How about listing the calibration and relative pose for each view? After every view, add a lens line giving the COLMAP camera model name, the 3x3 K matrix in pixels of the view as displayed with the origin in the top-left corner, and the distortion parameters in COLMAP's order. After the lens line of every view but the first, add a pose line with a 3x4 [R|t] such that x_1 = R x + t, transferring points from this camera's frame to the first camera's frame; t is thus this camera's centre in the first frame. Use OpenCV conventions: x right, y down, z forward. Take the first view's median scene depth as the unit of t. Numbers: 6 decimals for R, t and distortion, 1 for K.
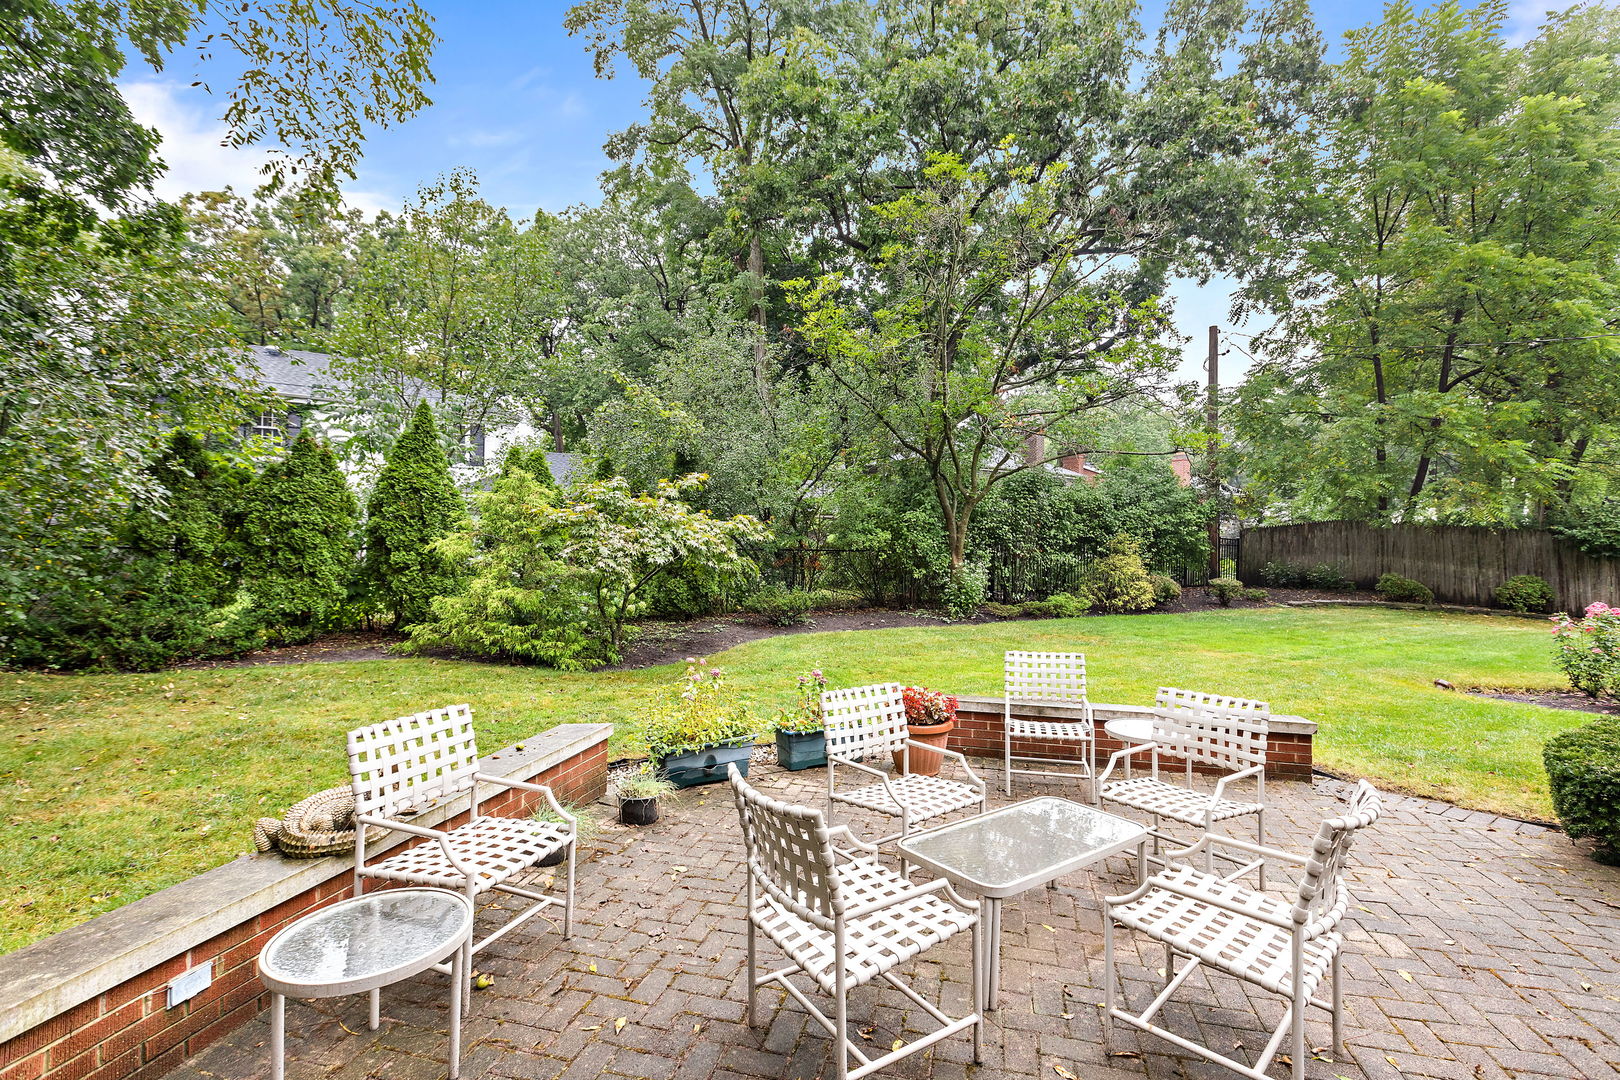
lens RADIAL K [[729.3, 0, 811.7], [0, 729.3, 550.7], [0, 0, 1]] dist [-0.000152, -0.000010]
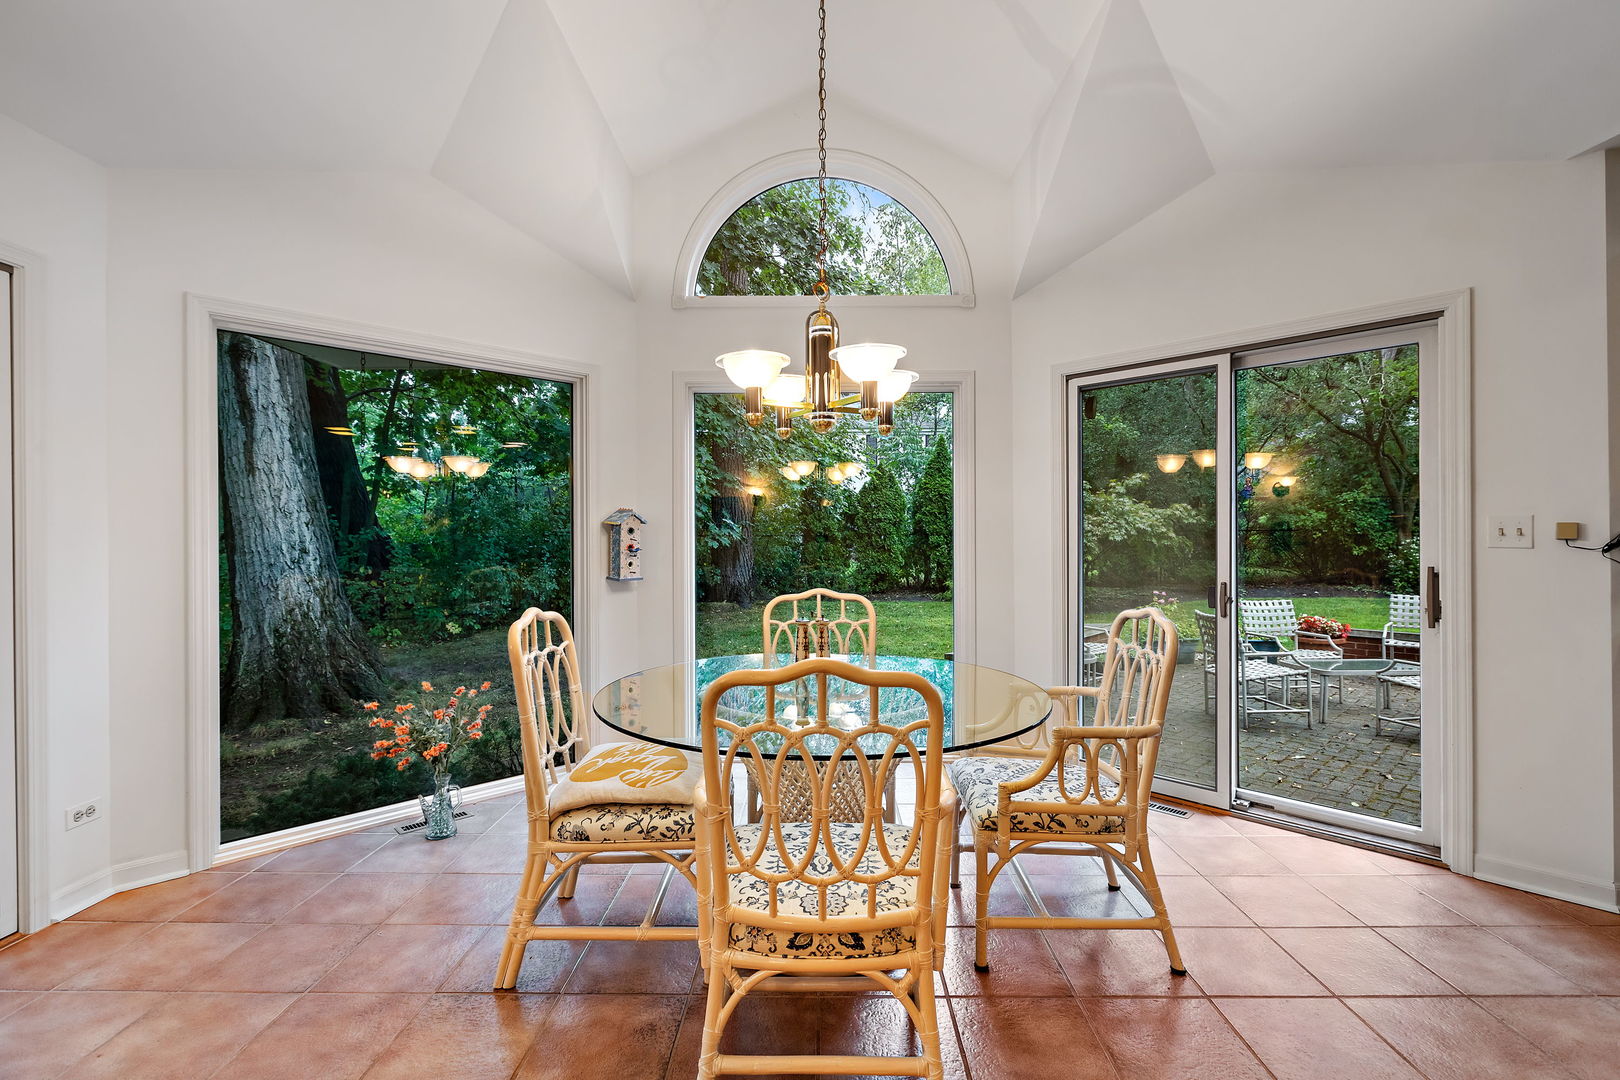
lens RADIAL K [[729.3, 0, 811.7], [0, 729.3, 550.7], [0, 0, 1]] dist [-0.000152, -0.000010]
pose [[0.858247, -0.005616, -0.513206, 0.011758], [0.015252, 0.999778, 0.014564, 0.006187], [0.513010, -0.020327, 0.858142, -0.464026]]
